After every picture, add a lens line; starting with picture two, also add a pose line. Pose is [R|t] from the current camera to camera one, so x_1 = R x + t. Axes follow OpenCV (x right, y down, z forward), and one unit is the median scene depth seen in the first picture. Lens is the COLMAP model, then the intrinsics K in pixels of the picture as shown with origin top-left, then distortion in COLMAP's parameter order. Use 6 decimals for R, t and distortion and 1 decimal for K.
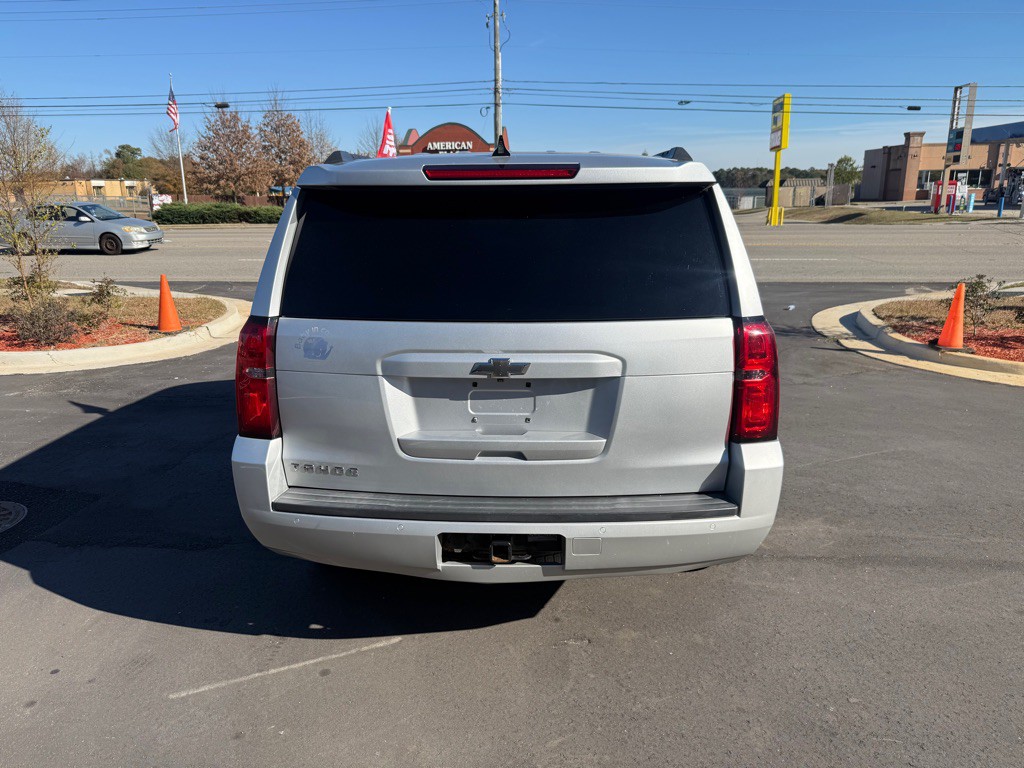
lens RADIAL K [[728.0, 0, 512.0], [0, 728.0, 384.0], [0, 0, 1]] dist [-0.000712, -0.000179]
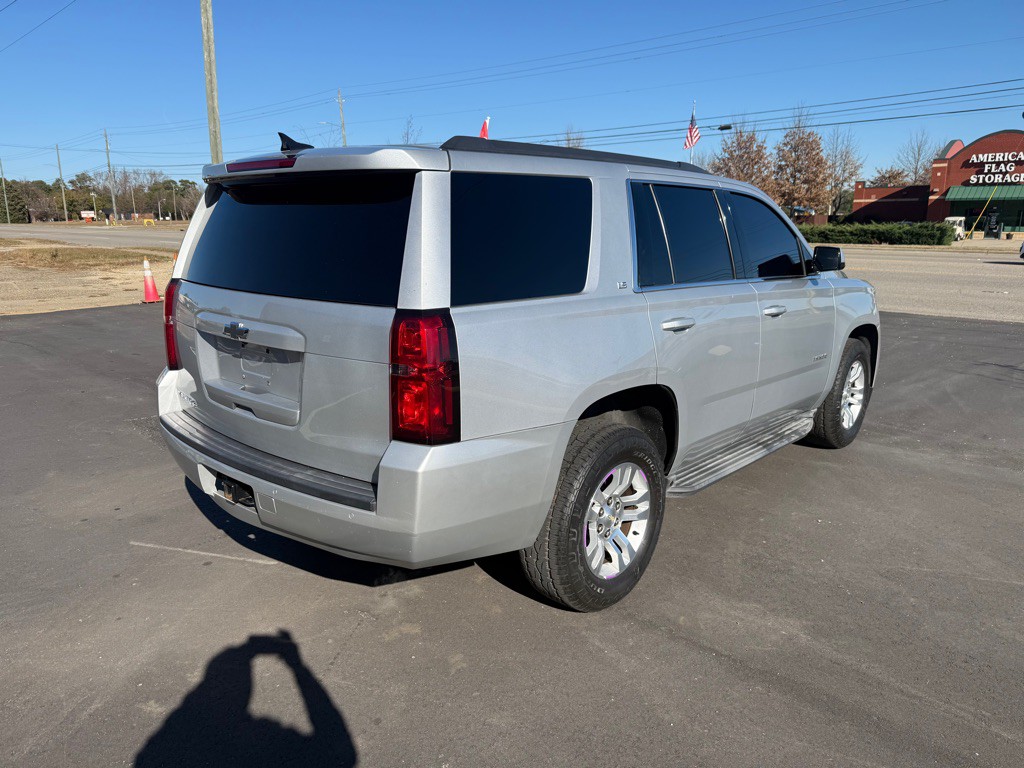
lens RADIAL K [[731.9, 0, 513.1], [0, 731.9, 389.5], [0, 0, 1]] dist [0.000299, -0.000507]
pose [[0.769587, 0.153875, -0.619725, 0.060514], [-0.167033, 0.985249, 0.037207, -0.002711], [0.616308, 0.074880, 0.783937, 0.020368]]
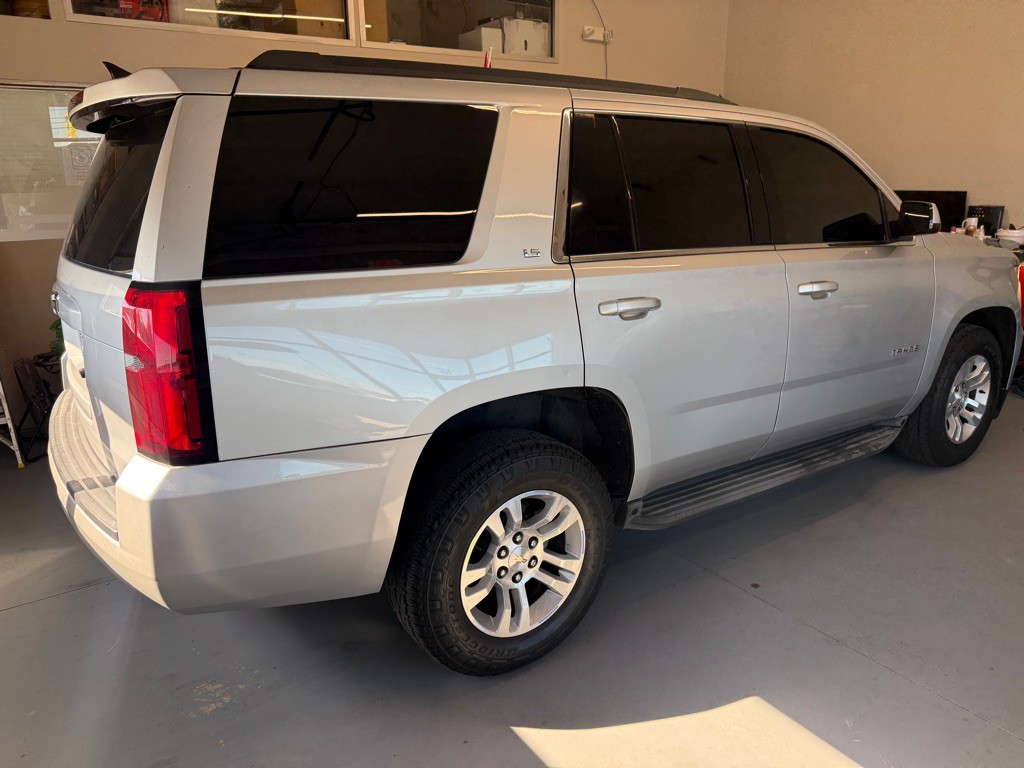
lens RADIAL K [[721.7, 0, 507.9], [0, 721.7, 386.7], [0, 0, 1]] dist [0.055557, -0.081615]
pose [[0.600782, 0.215678, -0.769769, 0.064369], [-0.193245, 0.973542, 0.121950, -0.008488], [0.775704, 0.075488, 0.626566, 0.048752]]
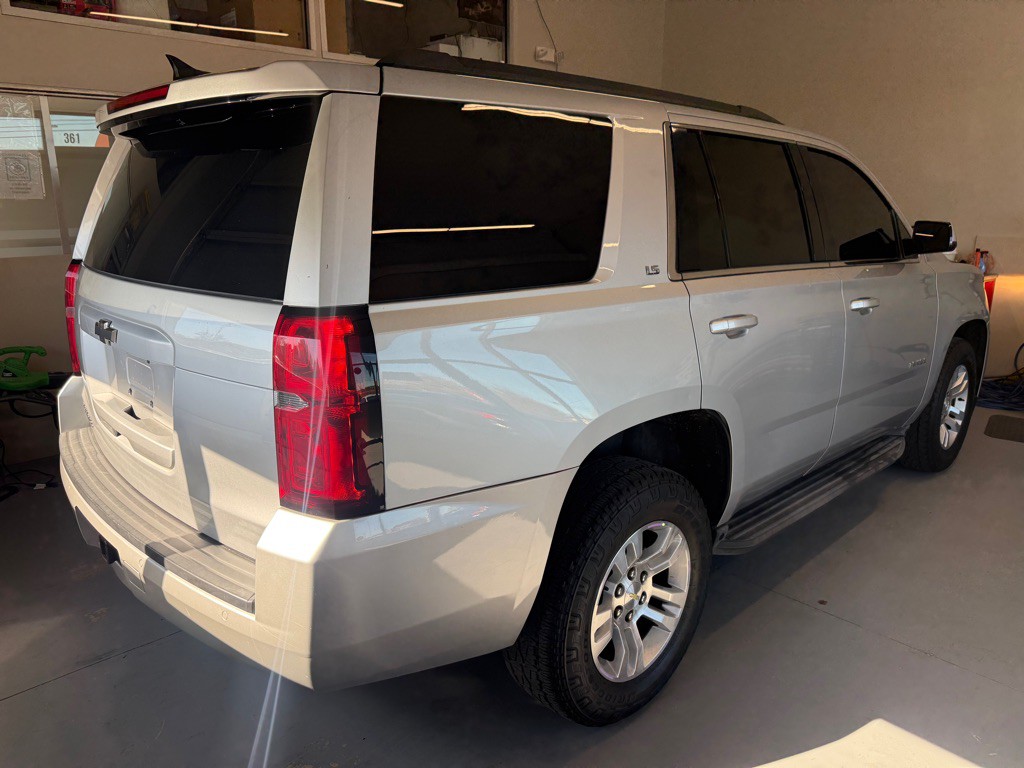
lens RADIAL K [[728.0, 0, 512.0], [0, 728.0, 384.0], [0, 0, 1]] dist [-0.000712, -0.000179]
pose [[0.718060, 0.172973, -0.674144, 0.050919], [-0.176353, 0.982232, 0.064182, -0.005699], [0.673267, 0.072801, 0.735806, 0.039578]]
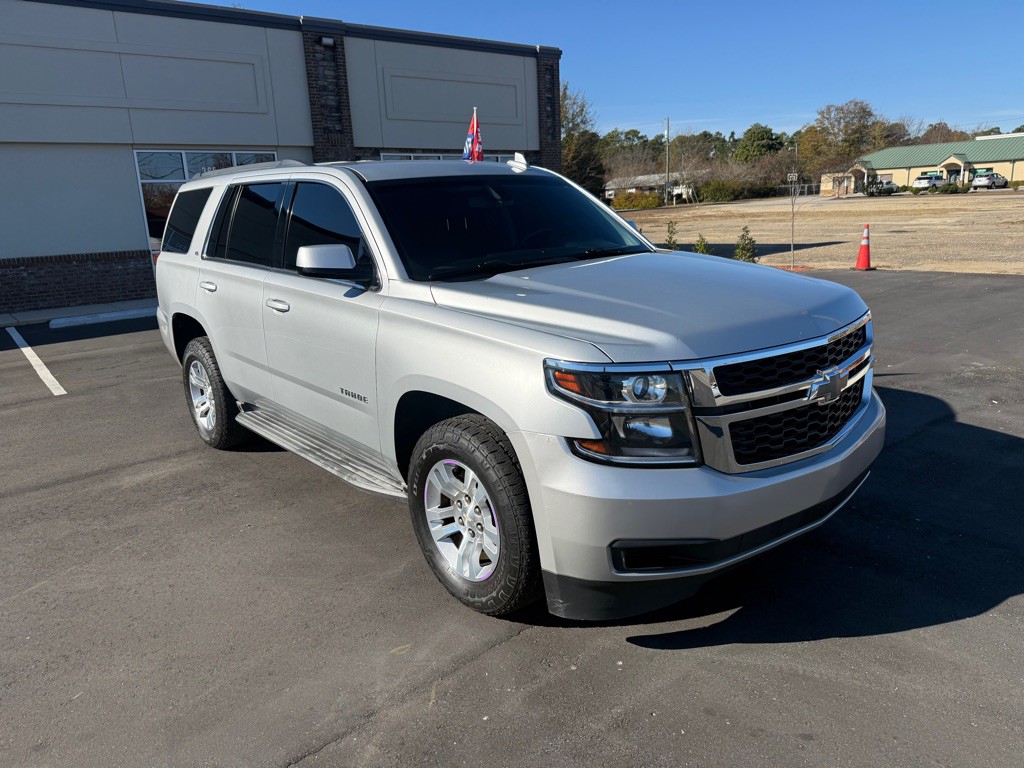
lens RADIAL K [[731.9, 0, 513.1], [0, 731.9, 389.5], [0, 0, 1]] dist [0.000299, -0.000507]
pose [[-0.726667, 0.212586, -0.653270, 0.067378], [-0.123757, 0.894852, 0.428863, -0.049389], [0.675751, 0.392488, -0.623951, 0.199447]]
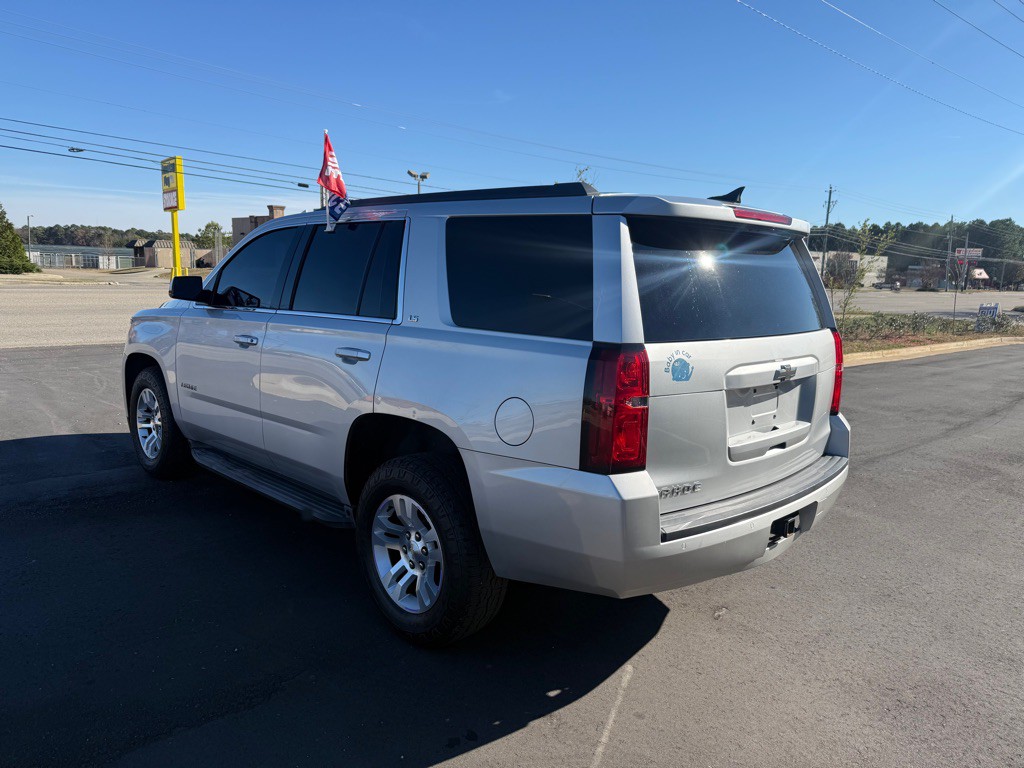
lens RADIAL K [[728.0, 0, 512.0], [0, 728.0, 384.0], [0, 0, 1]] dist [-0.000712, -0.000179]
pose [[0.674879, -0.082826, 0.733265, -0.069380], [0.144237, 0.989320, -0.021003, -0.002493], [-0.723695, 0.119938, 0.679618, 0.028279]]
